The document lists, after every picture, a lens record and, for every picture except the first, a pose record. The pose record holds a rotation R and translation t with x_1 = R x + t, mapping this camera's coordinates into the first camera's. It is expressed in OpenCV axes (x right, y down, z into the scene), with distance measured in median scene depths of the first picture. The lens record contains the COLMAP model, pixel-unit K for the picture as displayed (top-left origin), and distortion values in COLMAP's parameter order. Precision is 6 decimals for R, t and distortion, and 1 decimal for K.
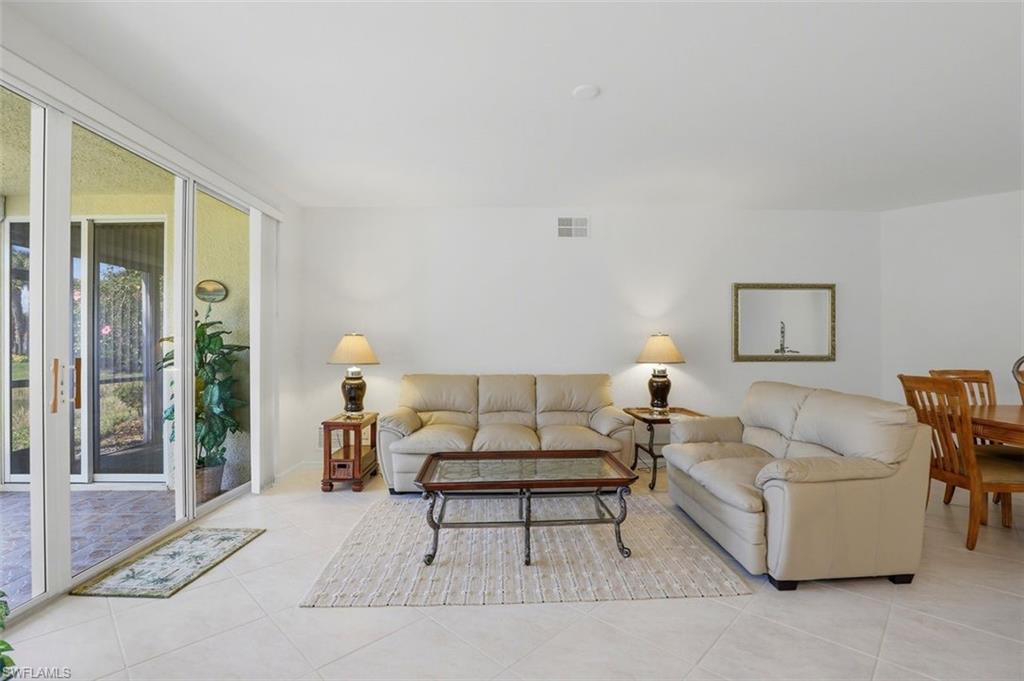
lens RADIAL K [[473.6, 0, 510.5], [0, 473.6, 341.9], [0, 0, 1]] dist [-0.023934, 0.001615]
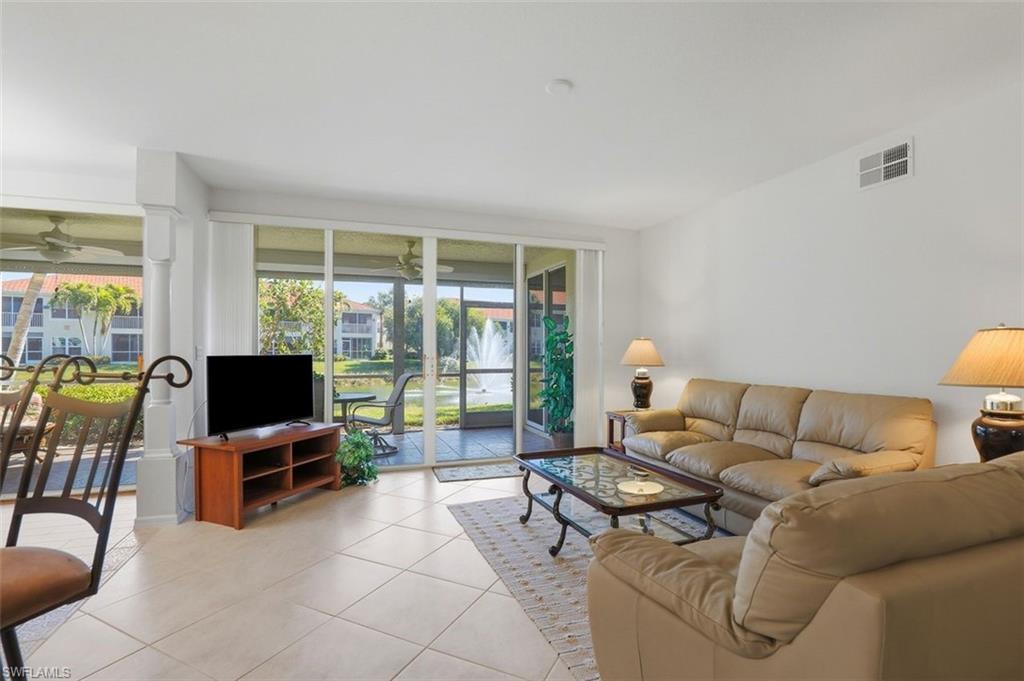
lens RADIAL K [[473.6, 0, 508.6], [0, 473.6, 345.6], [0, 0, 1]] dist [-0.023934, 0.001615]
pose [[0.320627, -0.001851, -0.947204, 0.621517], [0.012591, 0.999918, 0.002308, -0.006686], [0.947122, -0.012667, 0.320624, 0.339498]]
